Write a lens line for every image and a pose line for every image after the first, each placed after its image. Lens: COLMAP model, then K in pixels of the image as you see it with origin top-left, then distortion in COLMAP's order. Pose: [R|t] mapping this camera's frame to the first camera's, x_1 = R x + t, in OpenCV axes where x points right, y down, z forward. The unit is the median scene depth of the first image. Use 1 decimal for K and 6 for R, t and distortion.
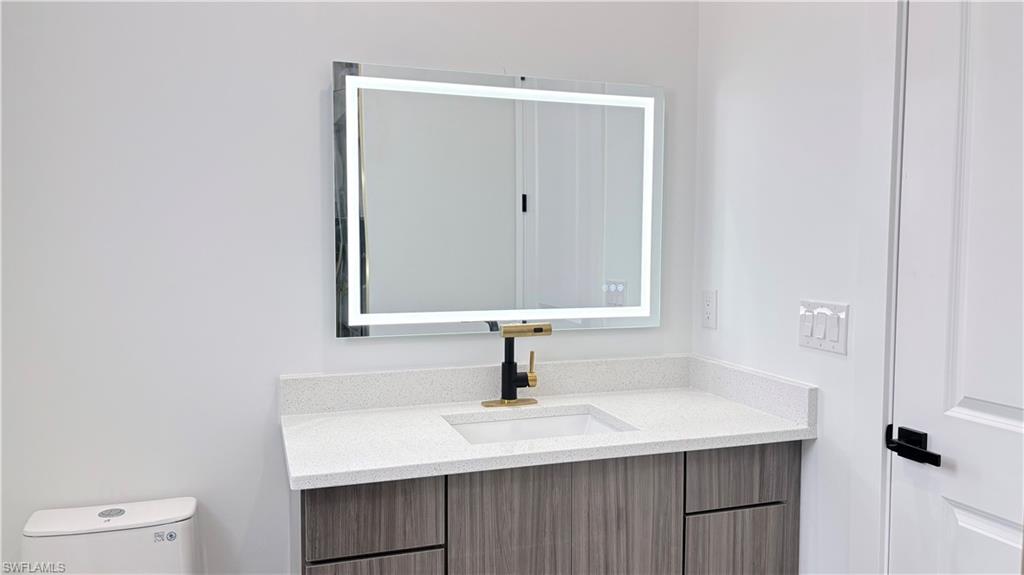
lens RADIAL K [[768.8, 0, 510.7], [0, 768.8, 290.3], [0, 0, 1]] dist [0.050660, -0.065262]
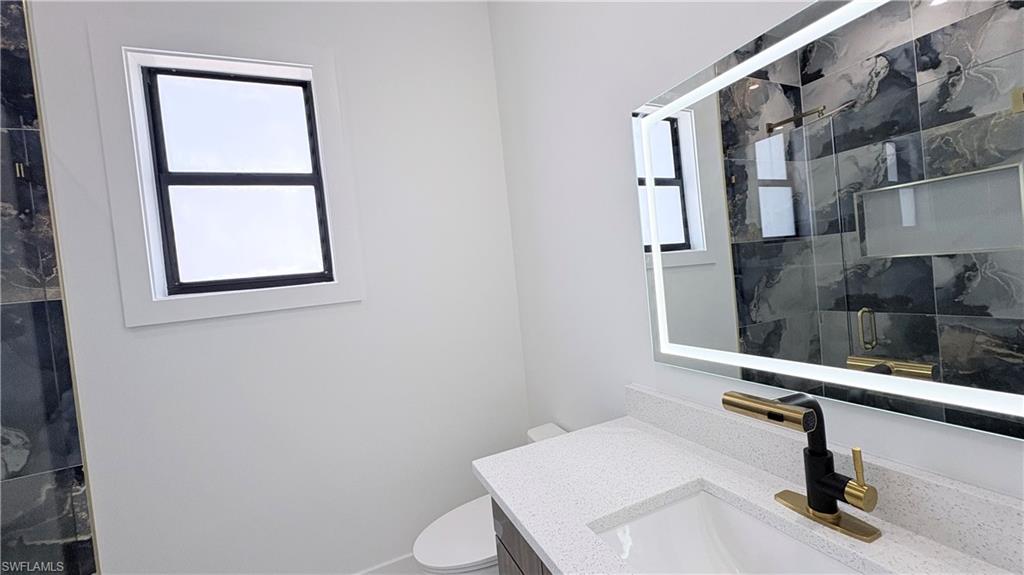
lens RADIAL K [[405.8, 0, 514.0], [0, 405.8, 292.2], [0, 0, 1]] dist [0.002598, -0.005320]
pose [[0.087279, 0.020395, -0.995975, 0.363377], [0.037792, 0.999003, 0.023768, -0.063352], [0.995467, -0.039714, 0.086421, 0.851823]]
